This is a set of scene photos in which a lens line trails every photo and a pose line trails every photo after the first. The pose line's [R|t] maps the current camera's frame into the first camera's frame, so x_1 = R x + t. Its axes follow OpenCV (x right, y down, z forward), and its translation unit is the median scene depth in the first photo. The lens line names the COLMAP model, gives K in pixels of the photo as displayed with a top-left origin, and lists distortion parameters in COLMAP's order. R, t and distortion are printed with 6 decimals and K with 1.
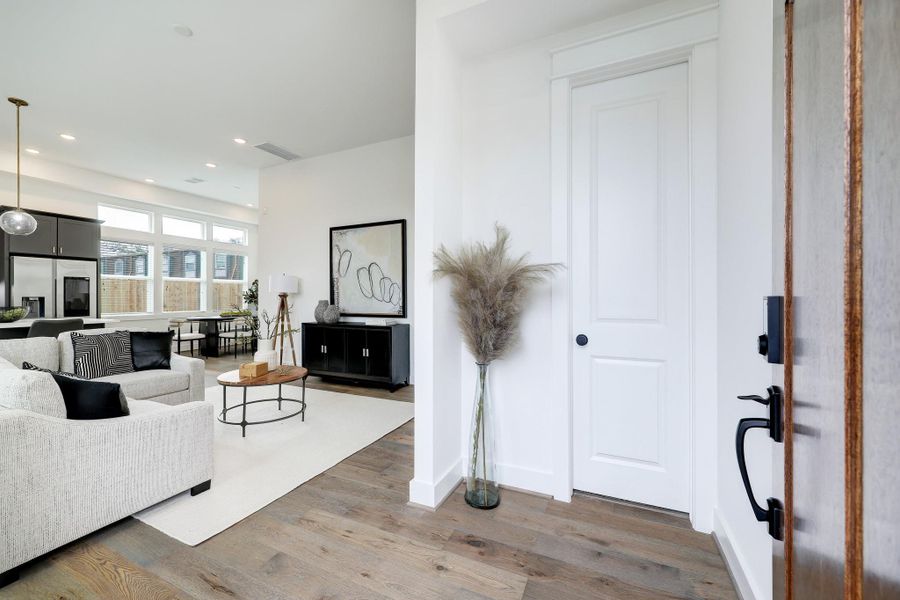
lens RADIAL K [[357.3, 0, 450.5], [0, 357.3, 293.7], [0, 0, 1]] dist [-0.008230, 0.000002]
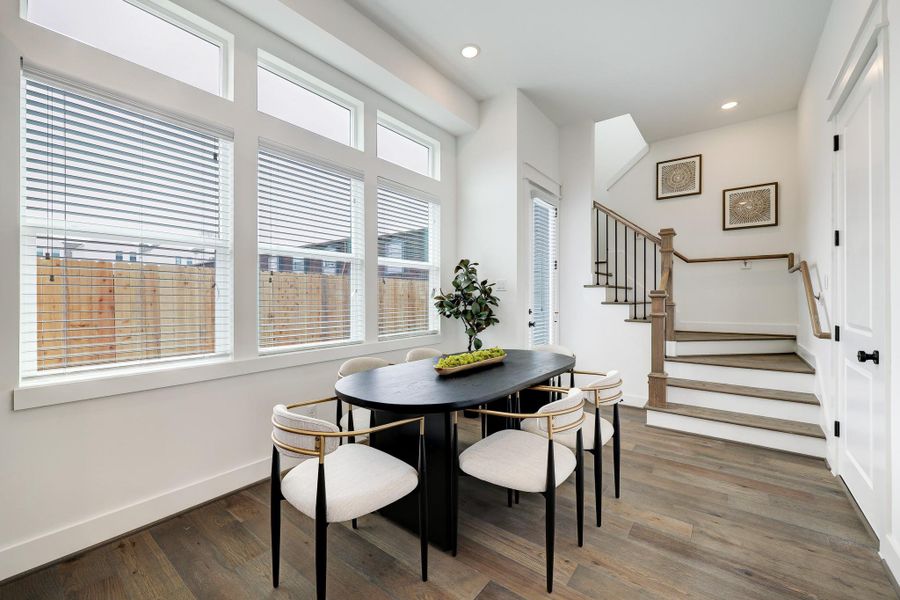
lens RADIAL K [[357.3, 0, 450.5], [0, 357.3, 293.7], [0, 0, 1]] dist [-0.008230, 0.000002]
pose [[0.975218, -0.003228, -0.221224, -0.806292], [0.002961, 0.999994, -0.001538, 0.000382], [0.221228, 0.000845, 0.975222, 1.024502]]
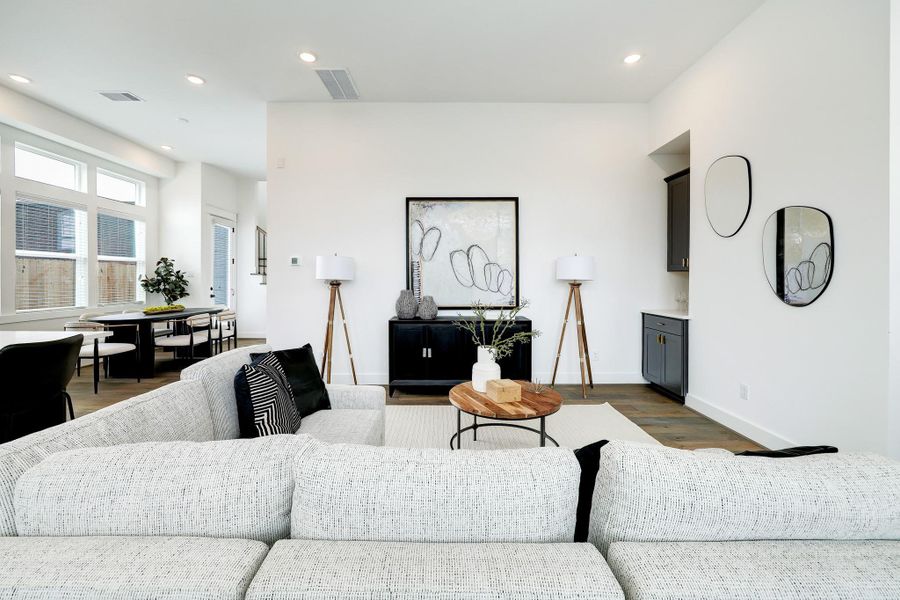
lens RADIAL K [[375.6, 0, 446.9], [0, 375.6, 281.2], [0, 0, 1]] dist [-0.000819, 0.000039]
pose [[0.909746, 0.000638, 0.415165, -0.602471], [-0.005974, 0.999915, 0.011552, -0.010745], [-0.415123, -0.012990, 0.909673, 0.212043]]
